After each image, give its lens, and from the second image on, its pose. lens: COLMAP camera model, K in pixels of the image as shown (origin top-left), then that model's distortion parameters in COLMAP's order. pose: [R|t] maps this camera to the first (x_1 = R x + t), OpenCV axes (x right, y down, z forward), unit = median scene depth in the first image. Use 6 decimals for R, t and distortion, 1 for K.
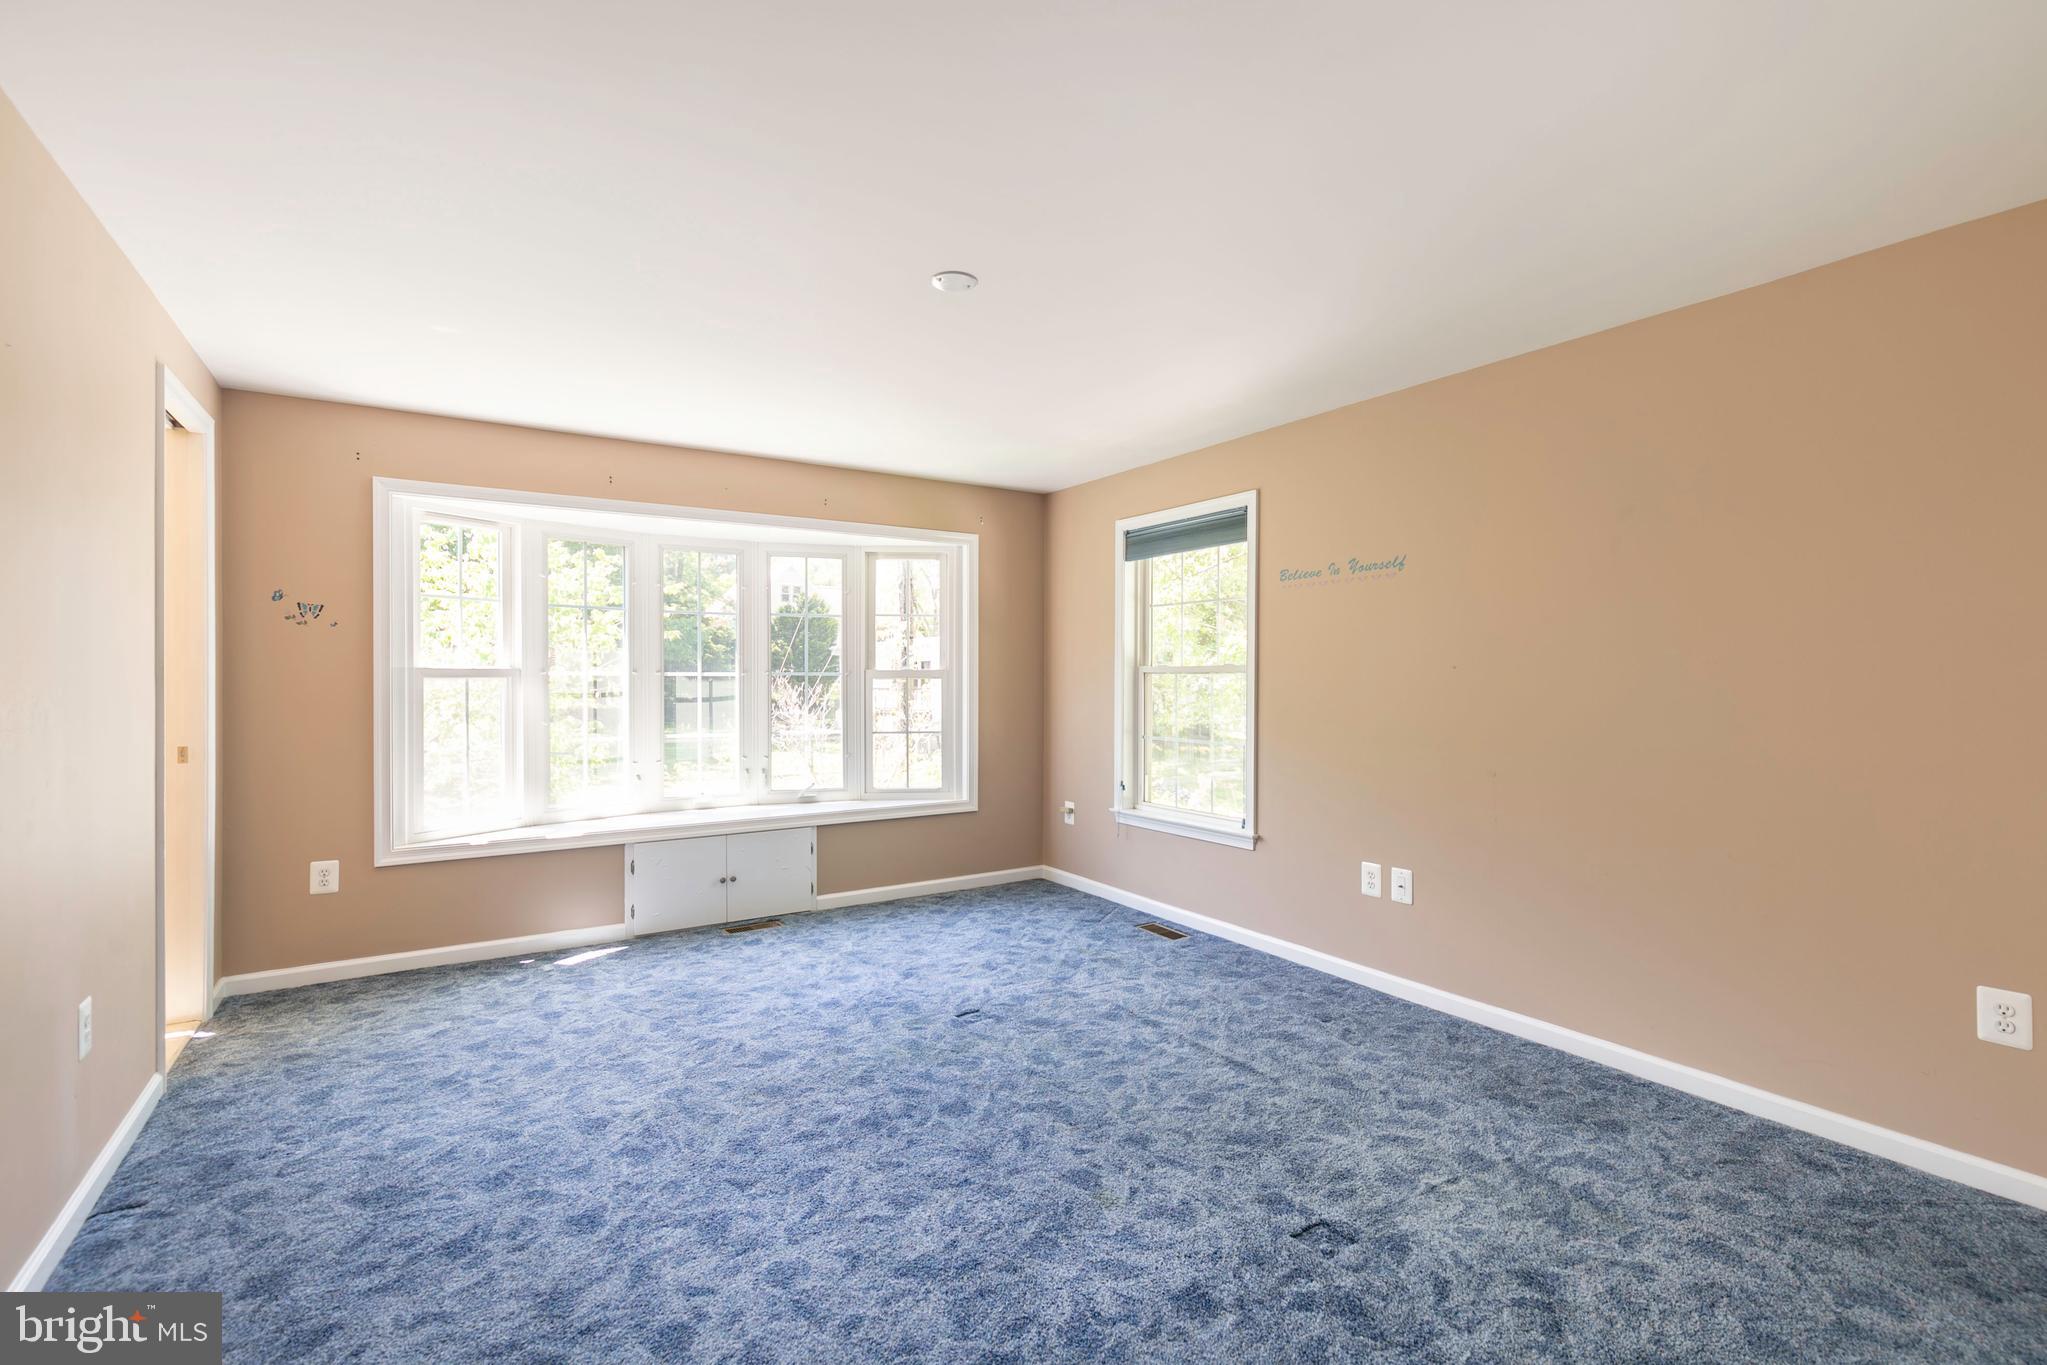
lens RADIAL K [[933.9, 0, 1023.4], [0, 933.9, 688.7], [0, 0, 1]] dist [0.002806, -0.000594]
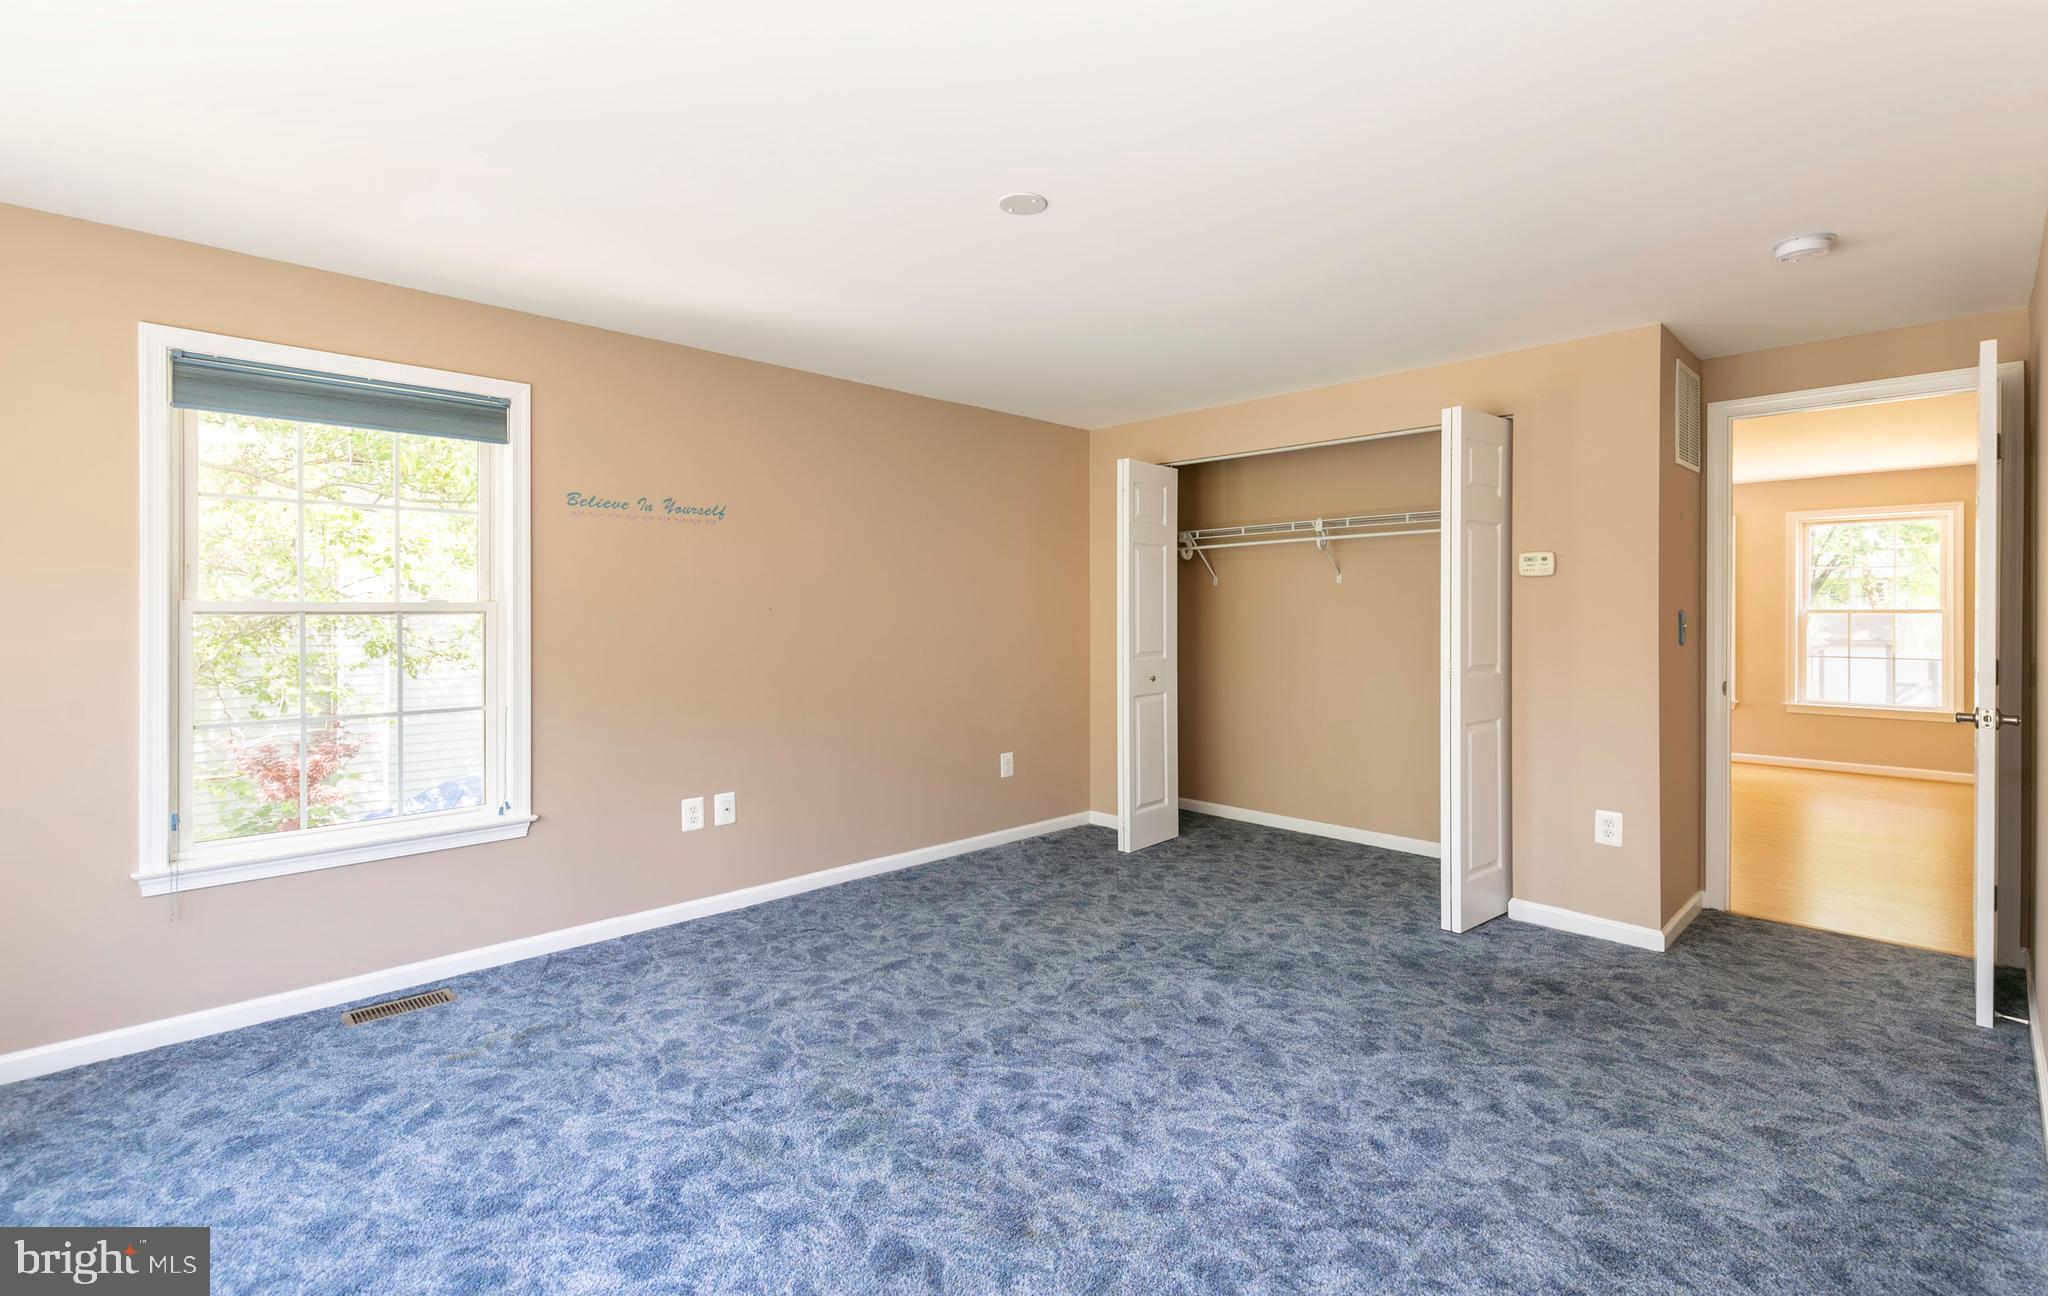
lens RADIAL K [[949.1, 0, 1025.3], [0, 949.1, 630.7], [0, 0, 1]] dist [0.003114, 0.000275]
pose [[-0.214927, -0.023034, 0.976358, -0.739546], [0.013302, 0.999560, 0.026509, -0.021619], [-0.976540, 0.018685, -0.214526, 0.882340]]
